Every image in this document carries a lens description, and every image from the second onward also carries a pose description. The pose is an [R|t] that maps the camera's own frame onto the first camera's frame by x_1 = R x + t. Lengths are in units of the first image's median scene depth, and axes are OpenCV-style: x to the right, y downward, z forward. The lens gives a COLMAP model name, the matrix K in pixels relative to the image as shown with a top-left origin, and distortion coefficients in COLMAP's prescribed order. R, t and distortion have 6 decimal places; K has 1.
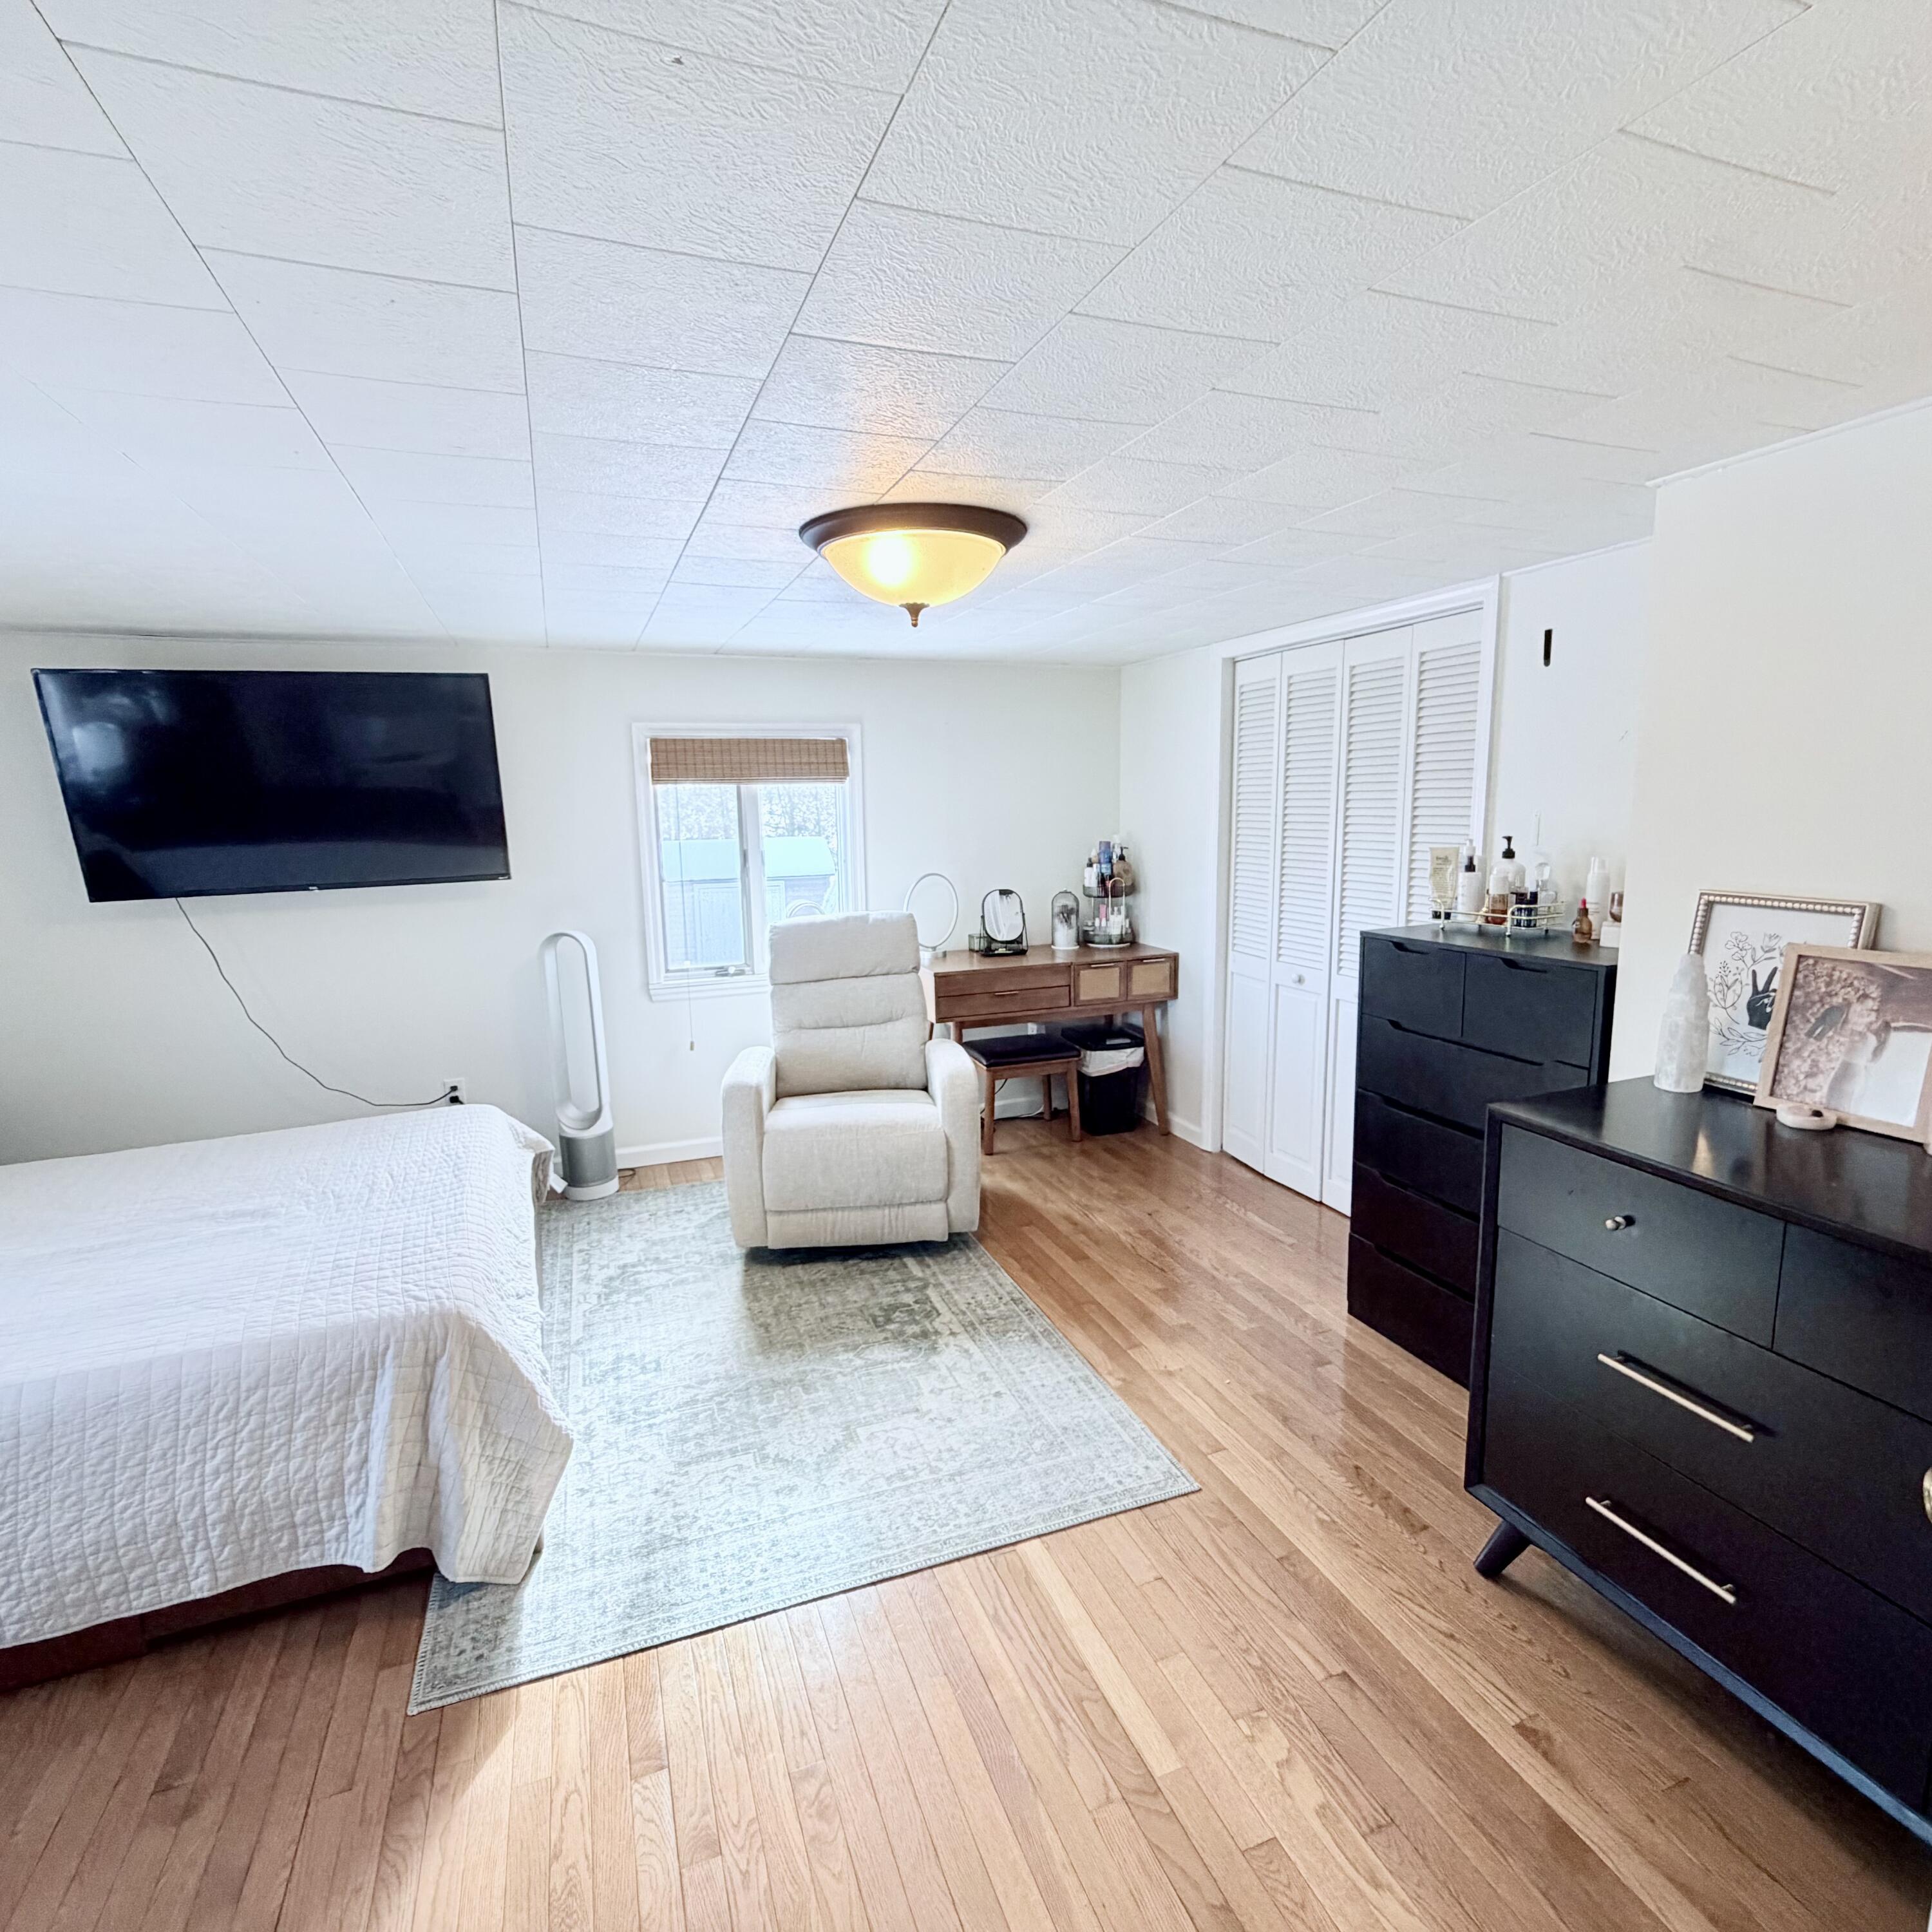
lens RADIAL K [[1026.4, 0, 966.0], [0, 1026.4, 966.0], [0, 0, 1]] dist [-0.000138, 0.000543]
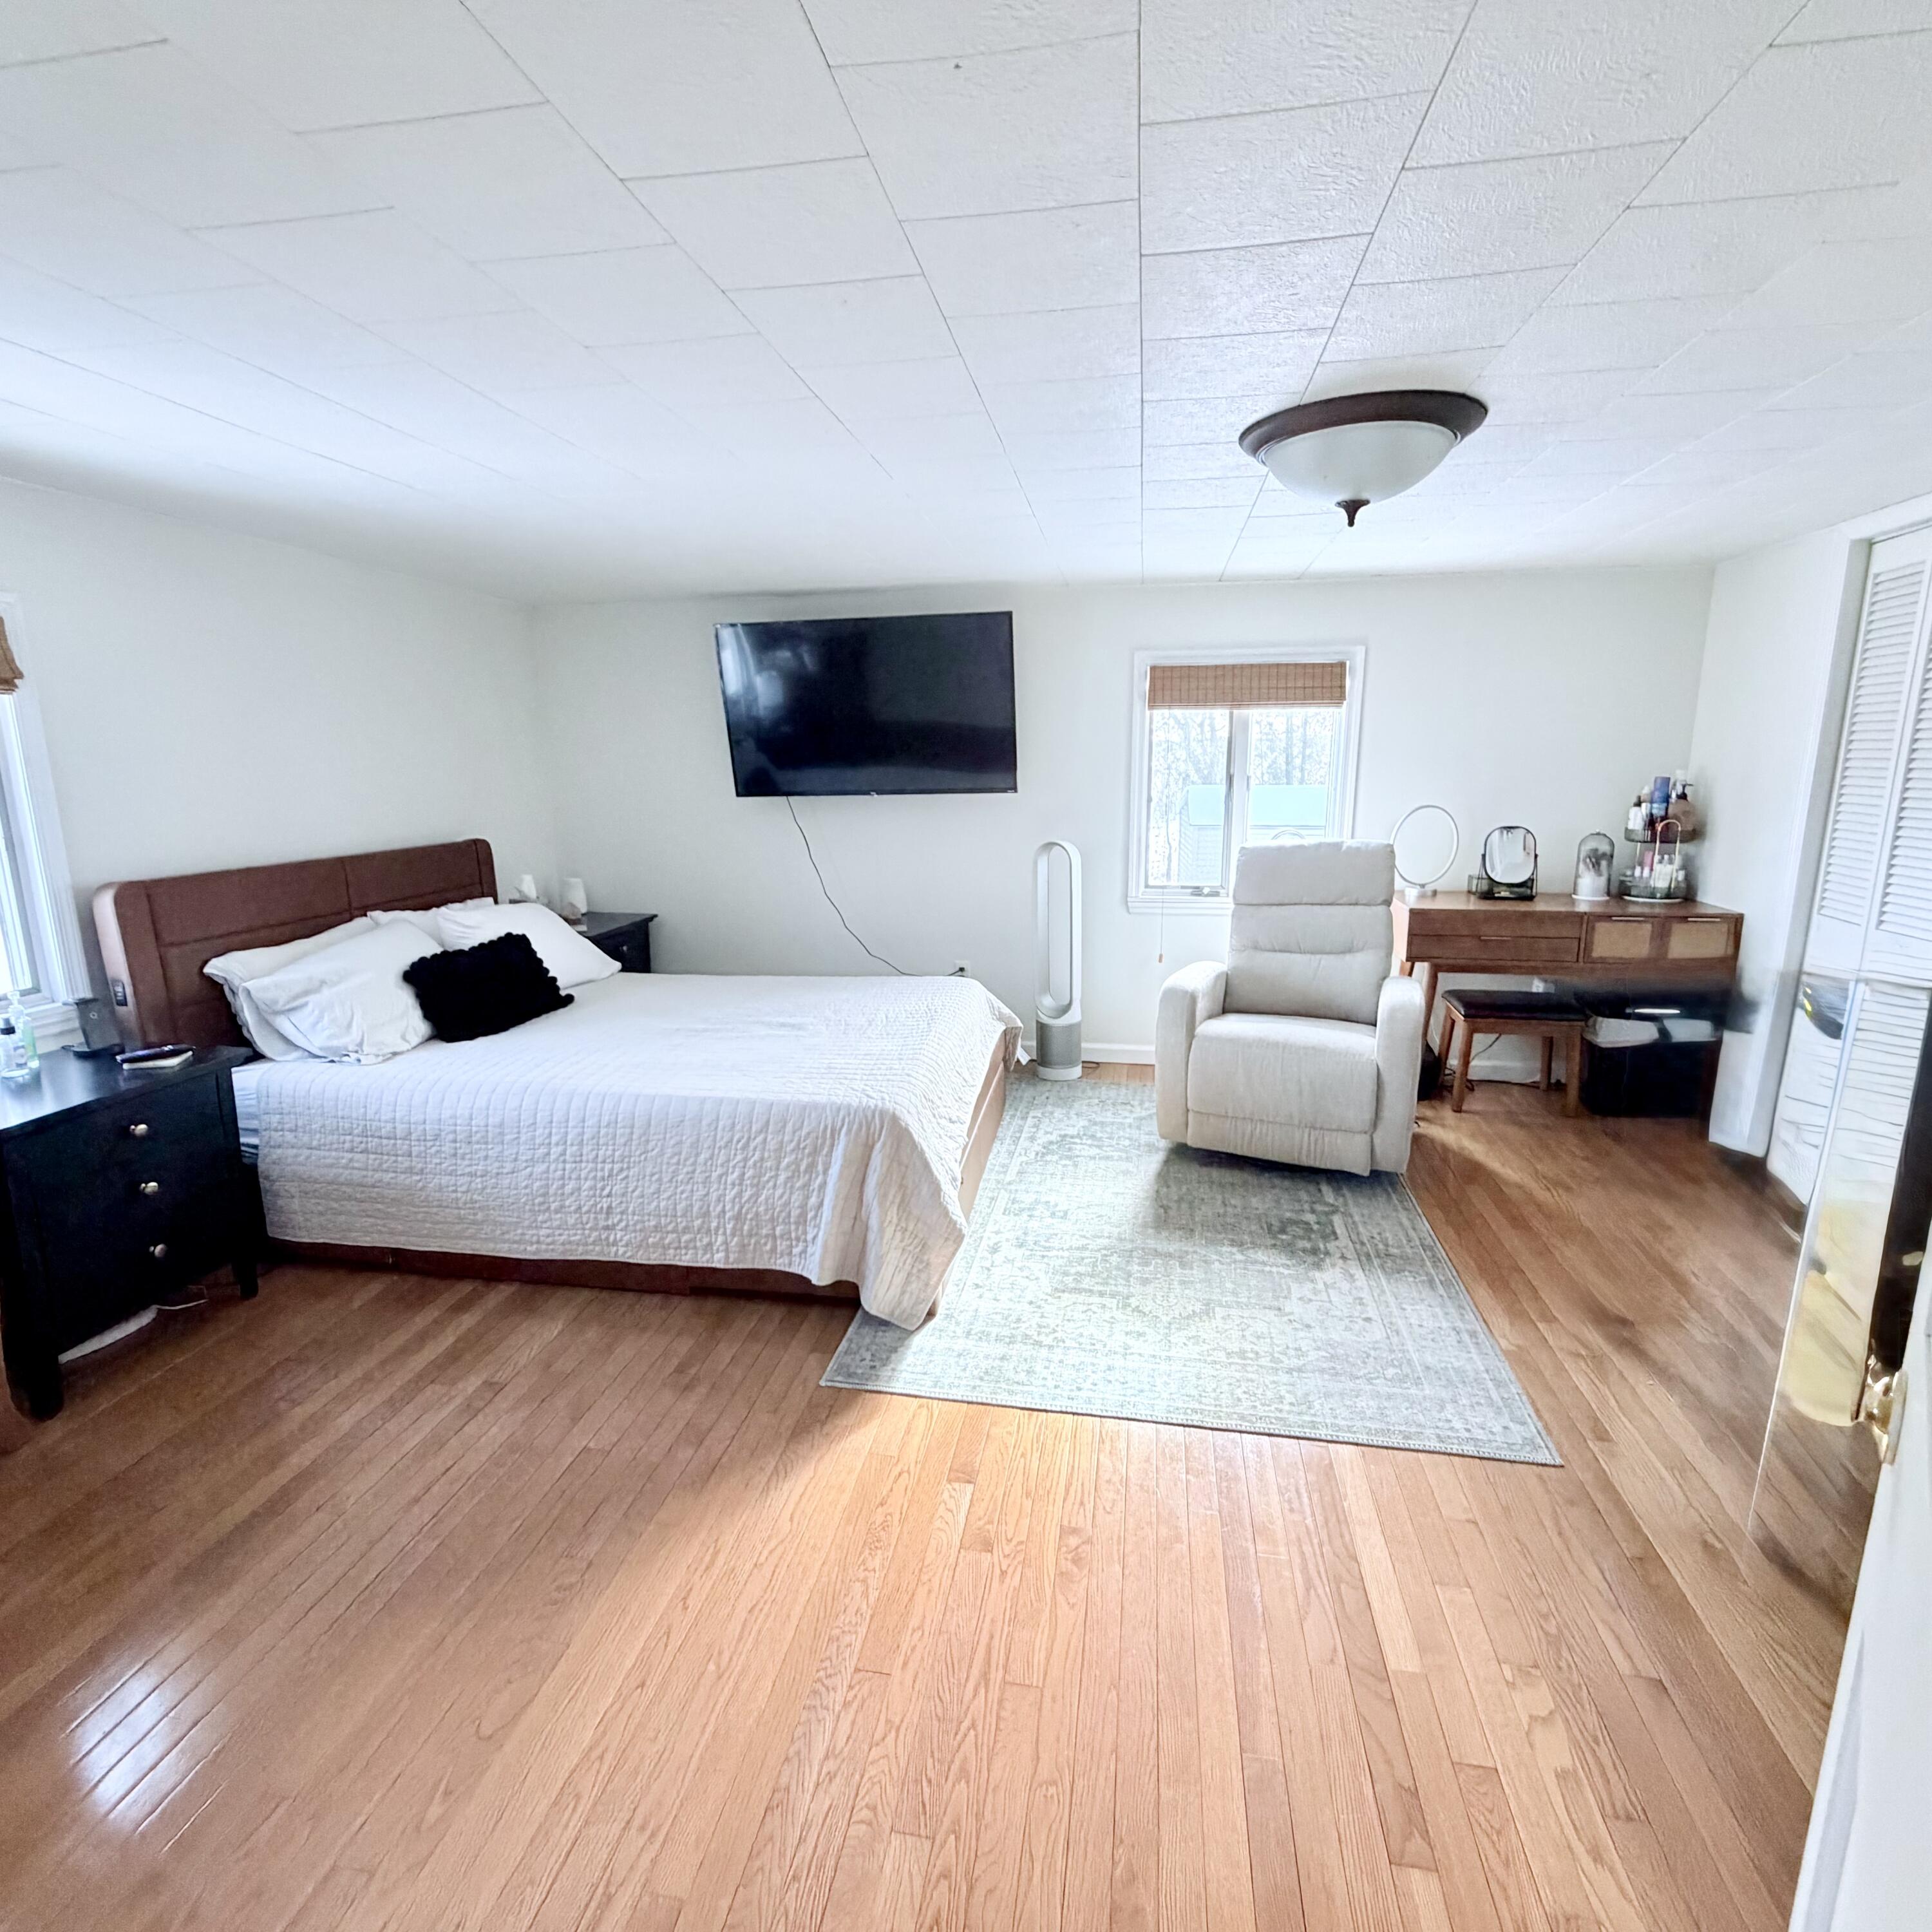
lens RADIAL K [[1026.4, 0, 966.0], [0, 1026.4, 966.0], [0, 0, 1]] dist [-0.000138, 0.000543]
pose [[0.858972, 0.115263, -0.498880, 0.140054], [-0.090813, 0.993181, 0.073105, 0.040276], [0.503905, -0.017491, 0.863582, -0.035379]]
